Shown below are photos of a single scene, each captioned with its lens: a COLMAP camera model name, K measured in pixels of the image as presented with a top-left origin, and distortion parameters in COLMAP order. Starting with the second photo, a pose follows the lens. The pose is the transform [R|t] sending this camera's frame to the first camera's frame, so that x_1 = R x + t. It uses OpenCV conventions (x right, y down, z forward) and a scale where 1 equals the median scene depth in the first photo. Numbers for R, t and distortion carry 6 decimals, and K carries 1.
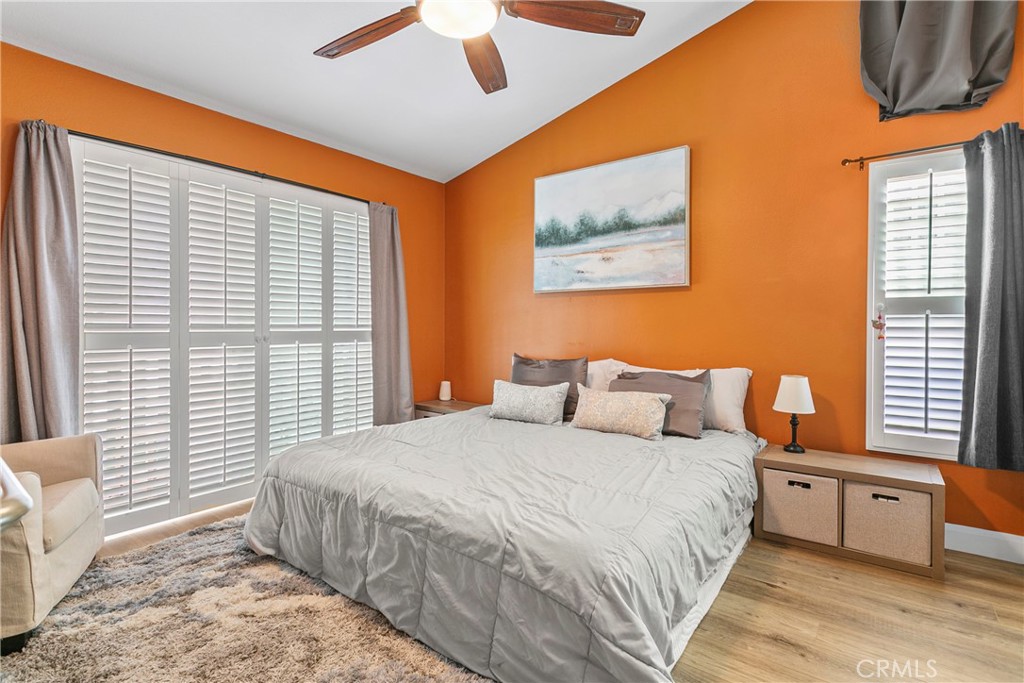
lens RADIAL K [[496.5, 0, 520.4], [0, 496.5, 321.0], [0, 0, 1]] dist [0.000386, -0.000332]
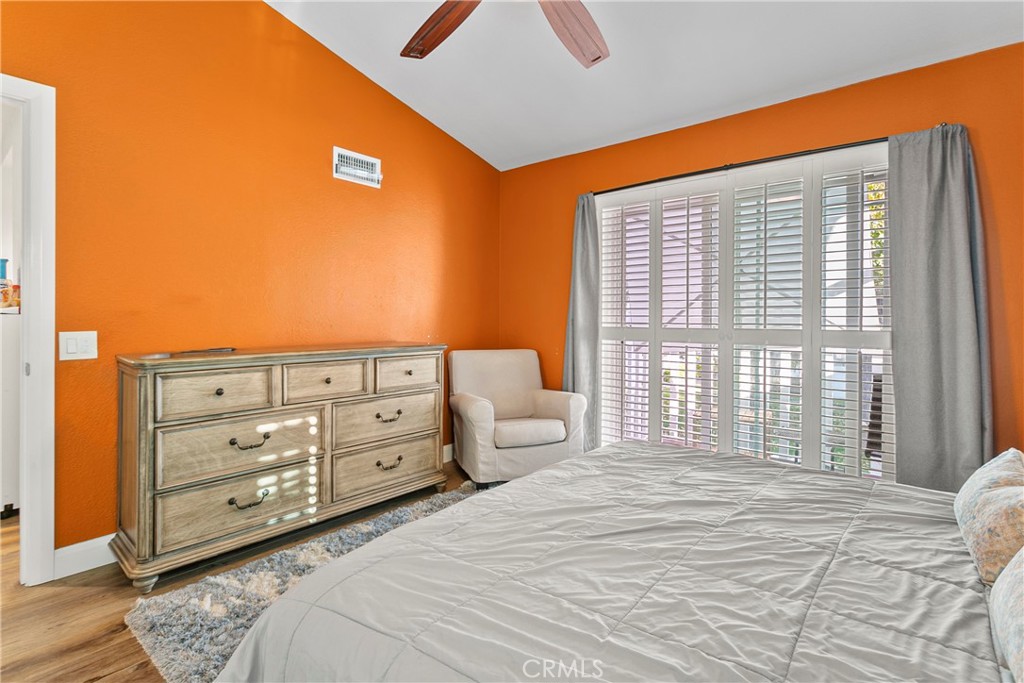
lens RADIAL K [[496.5, 0, 520.4], [0, 496.5, 321.0], [0, 0, 1]] dist [0.000386, -0.000332]
pose [[-0.060866, -0.001654, -0.998145, 0.470913], [0.003547, 0.999992, -0.001874, 0.006086], [0.998140, -0.003655, -0.060859, 0.660157]]
